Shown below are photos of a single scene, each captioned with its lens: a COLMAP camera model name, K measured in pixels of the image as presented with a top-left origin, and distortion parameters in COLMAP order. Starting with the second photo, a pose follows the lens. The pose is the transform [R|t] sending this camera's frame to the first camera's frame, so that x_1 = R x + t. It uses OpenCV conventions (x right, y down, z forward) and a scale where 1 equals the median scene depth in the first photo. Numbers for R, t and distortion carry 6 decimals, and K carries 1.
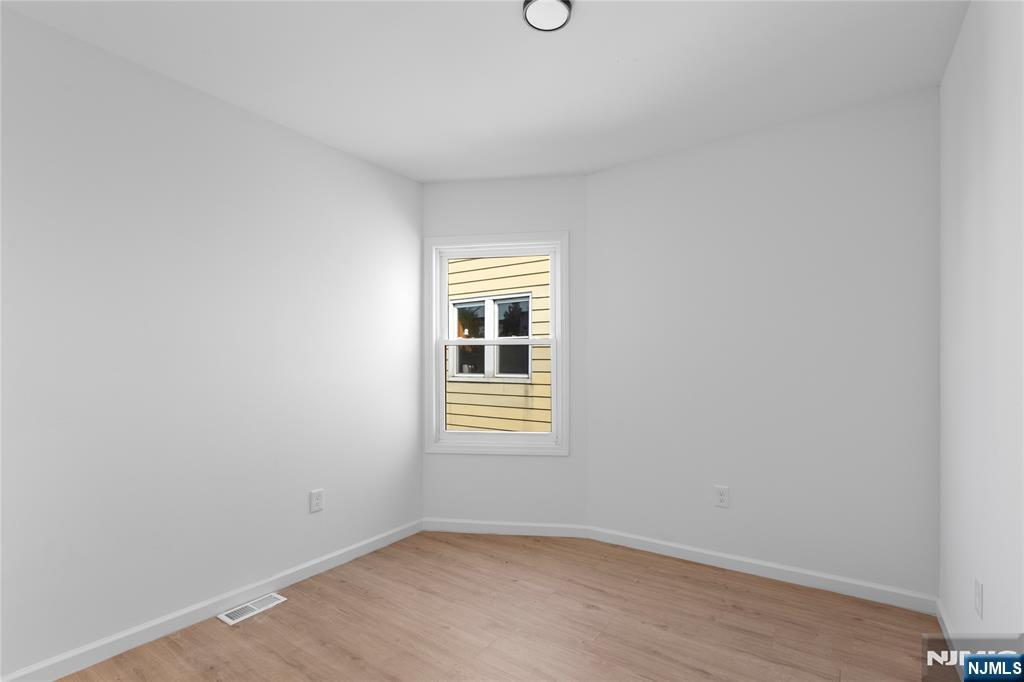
lens RADIAL K [[470.3, 0, 492.3], [0, 470.3, 349.2], [0, 0, 1]] dist [-0.000508, -0.002315]
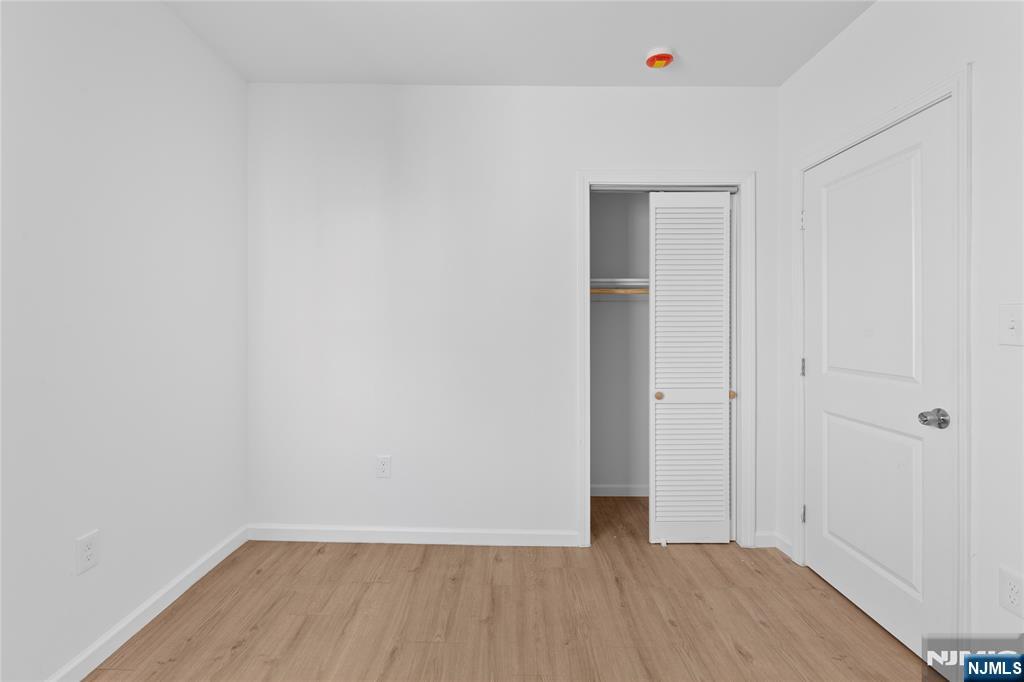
lens RADIAL K [[470.3, 0, 507.0], [0, 470.3, 337.7], [0, 0, 1]] dist [-0.000508, -0.002315]
pose [[-0.594531, -0.014590, 0.803940, -0.251662], [-0.001907, 0.999858, 0.016735, 0.039065], [-0.804070, 0.008417, -0.594475, 0.852440]]
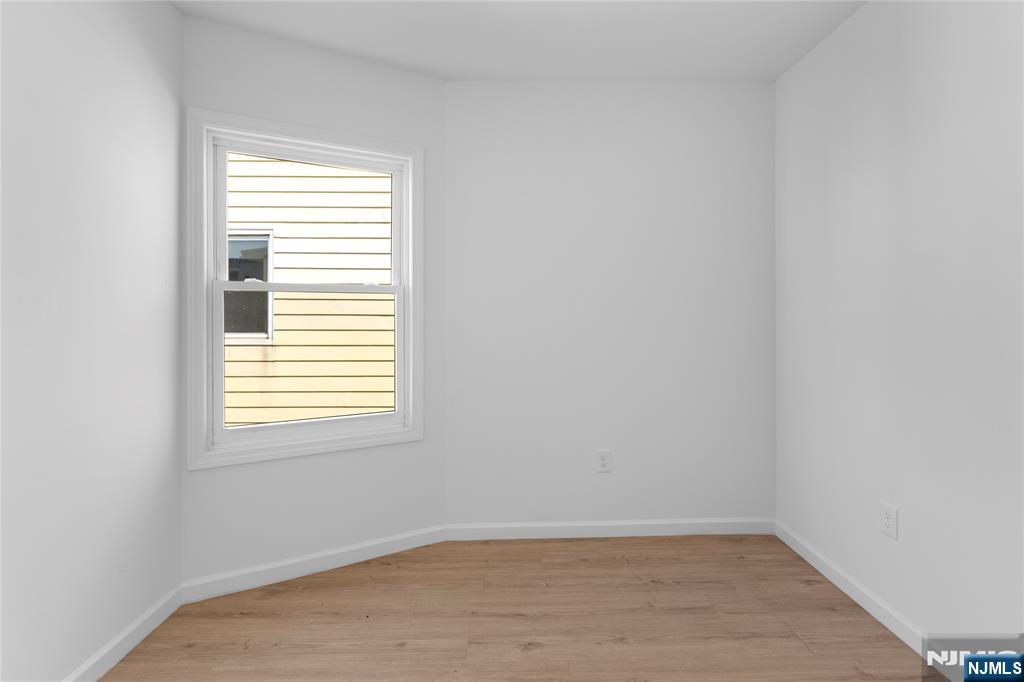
lens RADIAL K [[470.3, 0, 506.3], [0, 470.3, 307.9], [0, 0, 1]] dist [-0.000508, -0.002315]
pose [[0.795839, 0.012696, 0.605376, -0.218704], [-0.015822, 0.999875, -0.000169, 0.012114], [-0.605302, -0.009444, 0.795940, 0.348876]]
